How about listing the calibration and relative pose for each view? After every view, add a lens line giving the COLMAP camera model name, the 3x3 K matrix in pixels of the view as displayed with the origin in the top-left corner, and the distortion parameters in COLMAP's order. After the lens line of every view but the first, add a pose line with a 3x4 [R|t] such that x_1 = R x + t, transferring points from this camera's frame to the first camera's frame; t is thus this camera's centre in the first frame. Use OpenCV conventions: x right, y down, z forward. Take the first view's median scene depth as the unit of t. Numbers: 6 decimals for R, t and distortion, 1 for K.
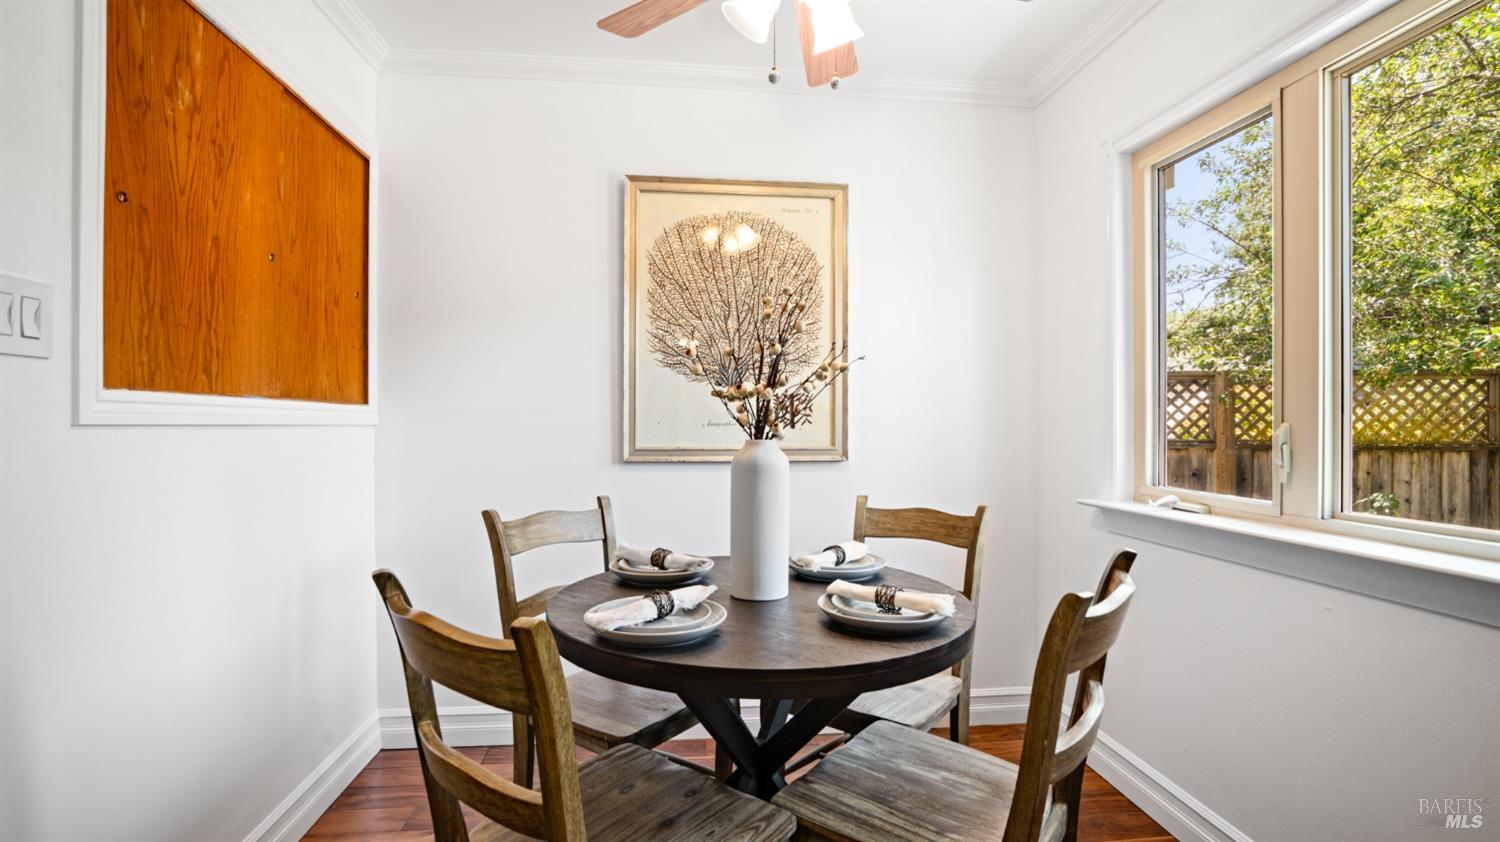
lens RADIAL K [[705.2, 0, 744.2], [0, 705.2, 422.6], [0, 0, 1]] dist [-0.060752, 0.022840]
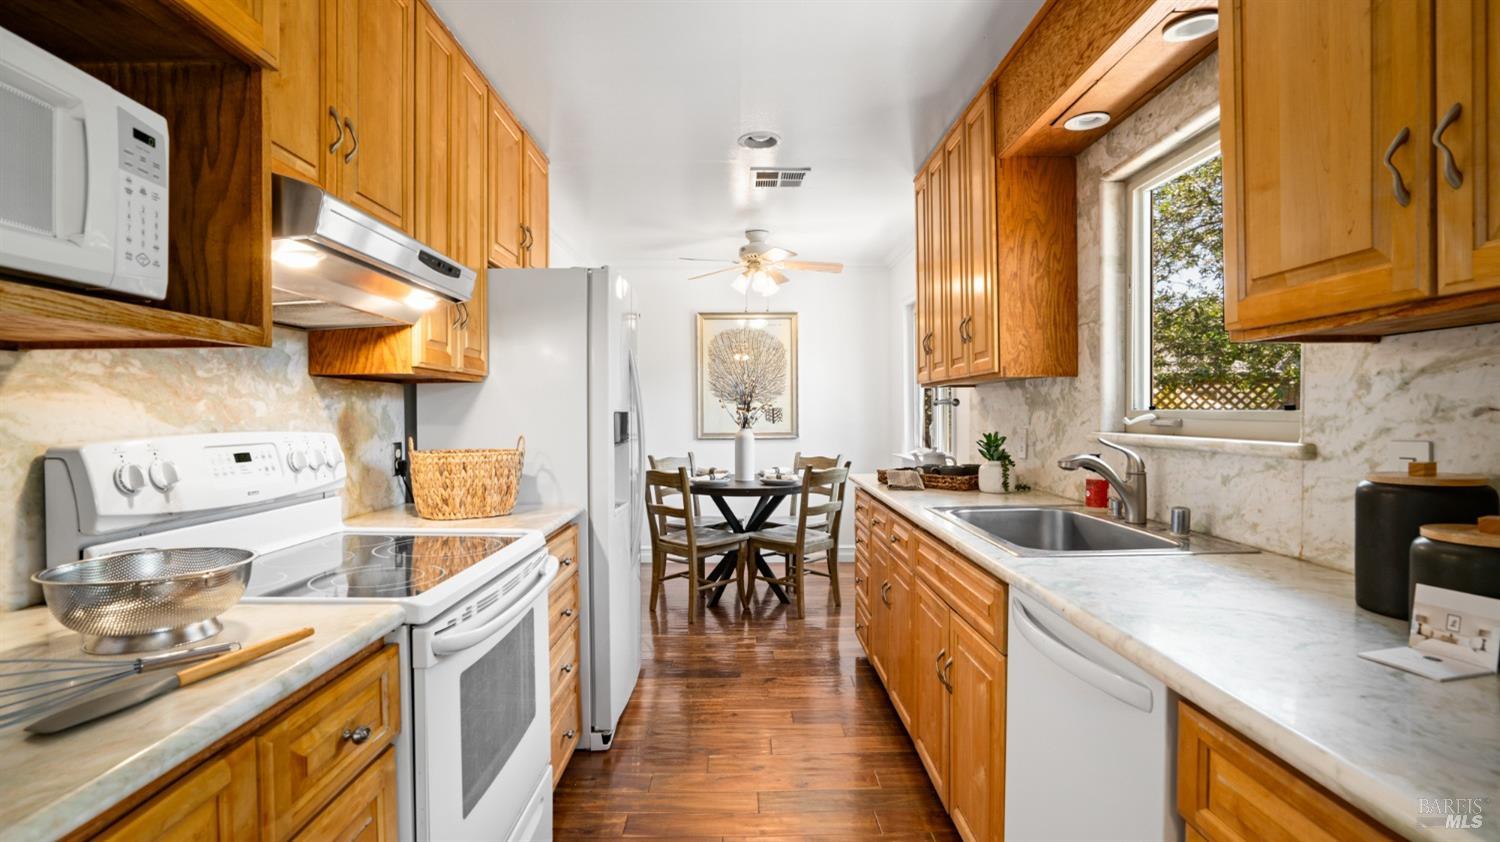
lens RADIAL K [[705.2, 0, 744.2], [0, 705.2, 422.6], [0, 0, 1]] dist [-0.060752, 0.022840]
pose [[0.994656, -0.009924, -0.102770, 0.207556], [0.011402, 0.999840, 0.013808, -0.027545], [0.102616, -0.014906, 0.994609, -1.236501]]
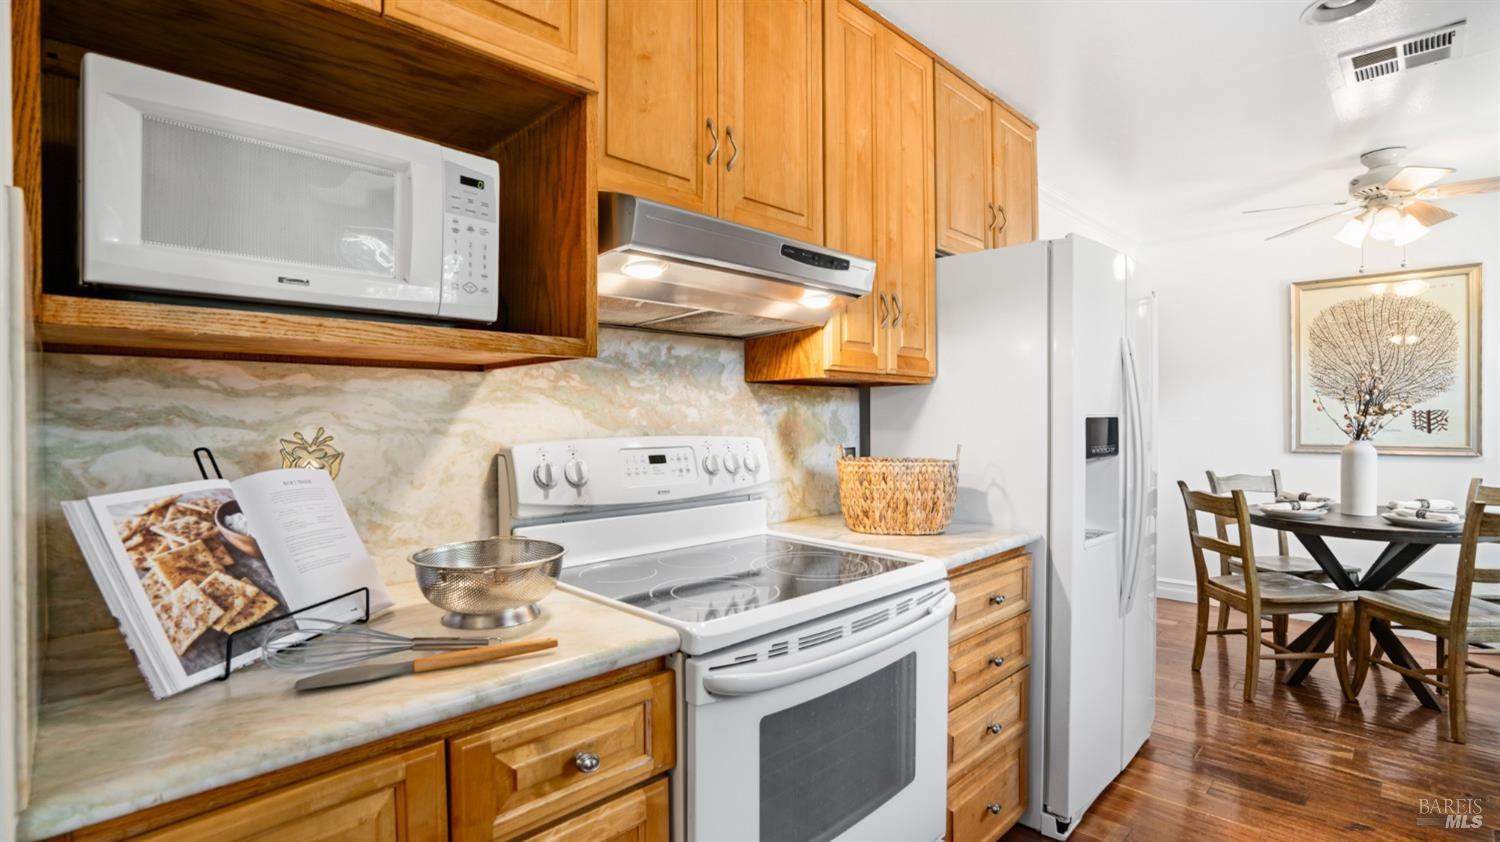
lens RADIAL K [[705.2, 0, 744.2], [0, 705.2, 422.6], [0, 0, 1]] dist [-0.060752, 0.022840]
pose [[0.624419, -0.002415, -0.781086, 0.289024], [0.007624, 0.999966, 0.003002, -0.030319], [0.781053, -0.007830, 0.624416, -1.048963]]
